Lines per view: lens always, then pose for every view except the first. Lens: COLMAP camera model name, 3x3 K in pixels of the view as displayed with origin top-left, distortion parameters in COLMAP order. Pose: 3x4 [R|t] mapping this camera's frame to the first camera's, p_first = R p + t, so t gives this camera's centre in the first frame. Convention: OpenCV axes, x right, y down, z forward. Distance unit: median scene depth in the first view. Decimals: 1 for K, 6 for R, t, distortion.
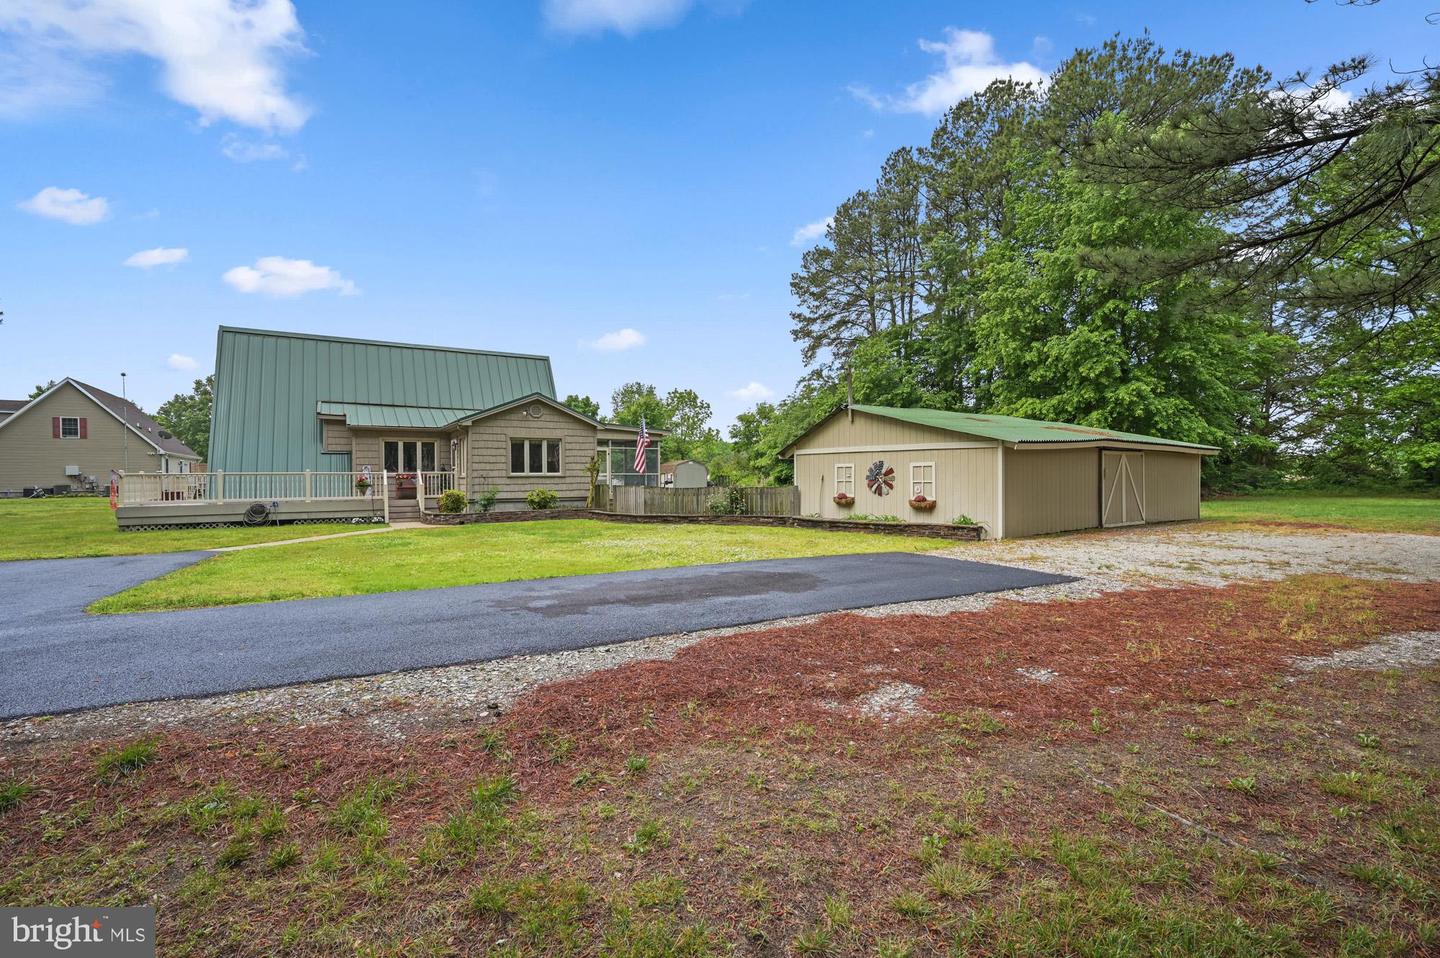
lens RADIAL K [[663.5, 0, 720.0], [0, 663.5, 479.0], [0, 0, 1]] dist [-0.000007, -0.000001]
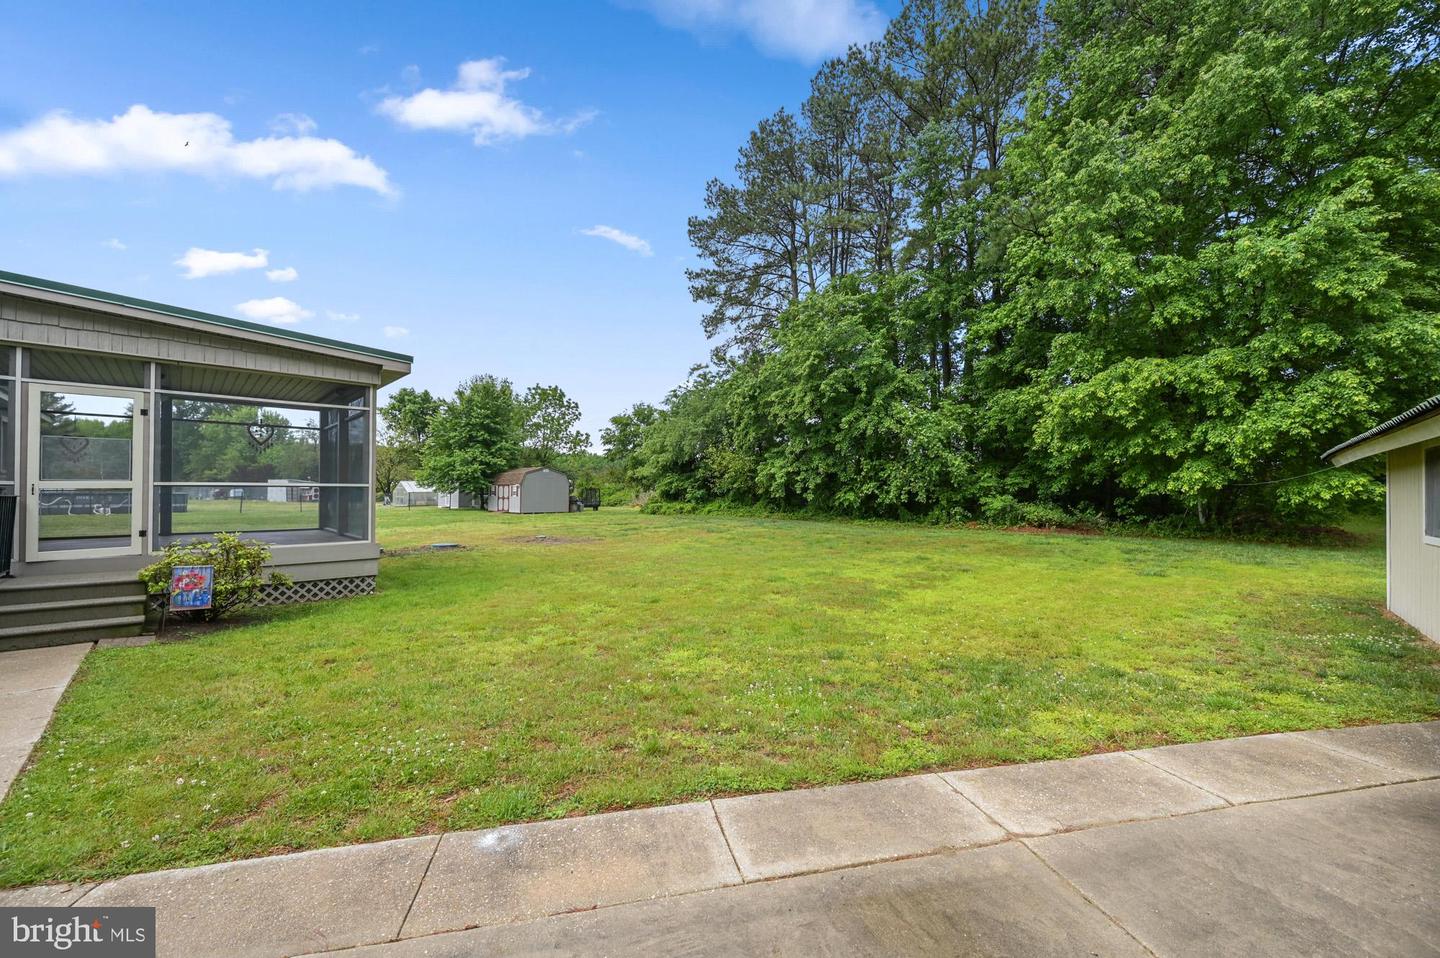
lens RADIAL K [[570.5, 0, 720.0], [0, 570.5, 479.0], [0, 0, 1]] dist [0.001022, 0.000048]
pose [[0.976432, 0.012647, 0.215453, 0.005530], [-0.008434, 0.999755, -0.020465, -0.002694], [-0.215659, 0.018166, 0.976300, 0.253820]]
